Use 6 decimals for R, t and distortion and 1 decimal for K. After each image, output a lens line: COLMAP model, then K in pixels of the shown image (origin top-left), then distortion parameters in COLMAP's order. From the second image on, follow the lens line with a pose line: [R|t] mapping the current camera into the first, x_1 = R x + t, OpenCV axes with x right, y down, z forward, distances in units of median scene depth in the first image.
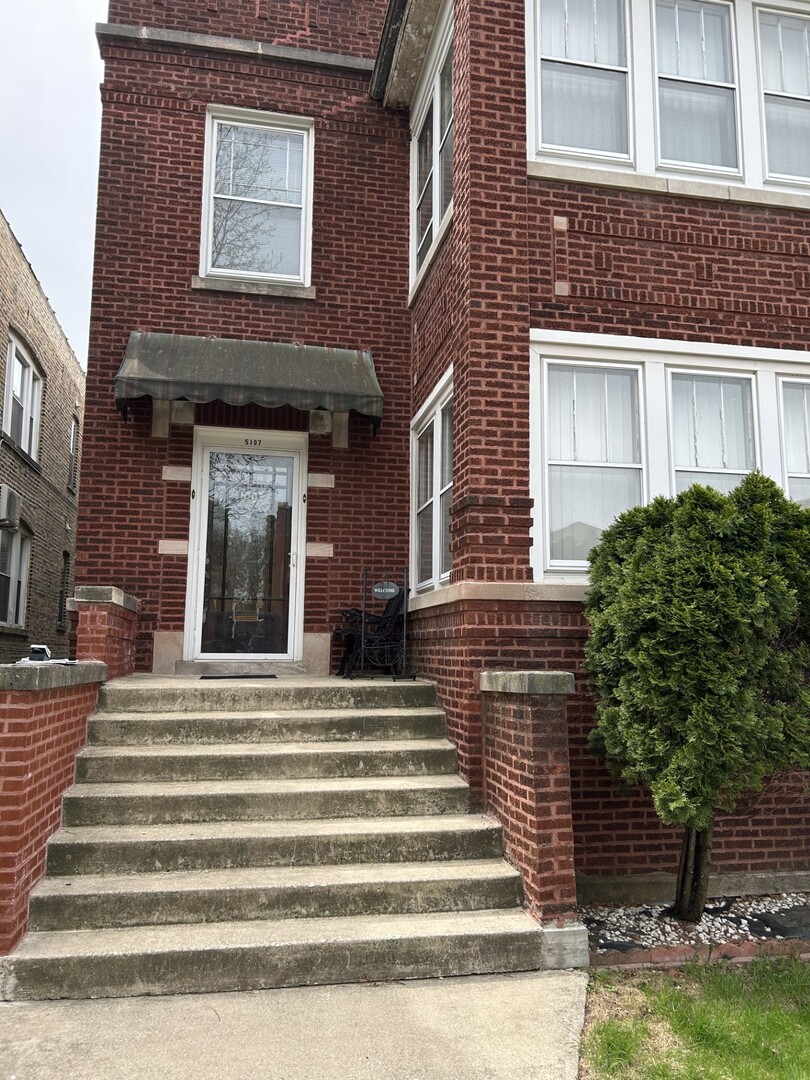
lens RADIAL K [[803.1, 0, 400.1], [0, 803.1, 558.7], [0, 0, 1]] dist [0.013938, -0.018898]
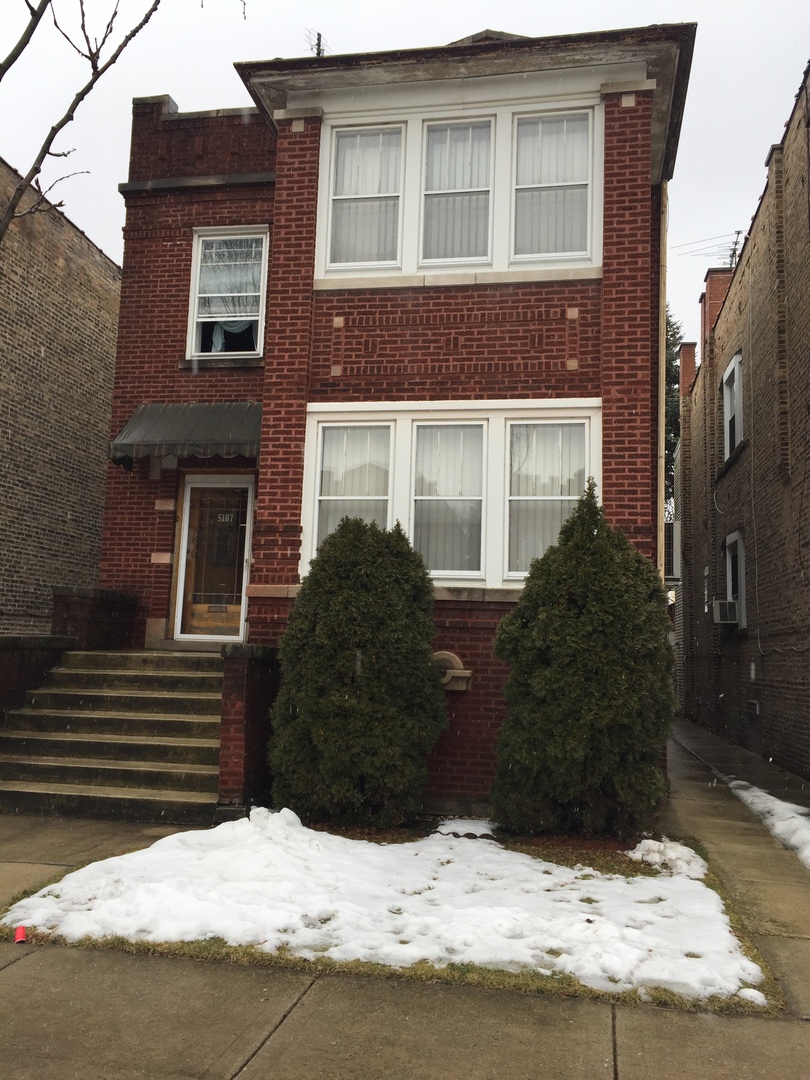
lens RADIAL K [[926.9, 0, 406.4], [0, 926.9, 539.4], [0, 0, 1]] dist [0.020132, 0.015728]
pose [[0.931193, -0.018841, -0.364039, 0.839526], [0.015340, 0.999804, -0.012506, -0.024140], [0.364203, 0.006061, 0.931300, -0.410310]]
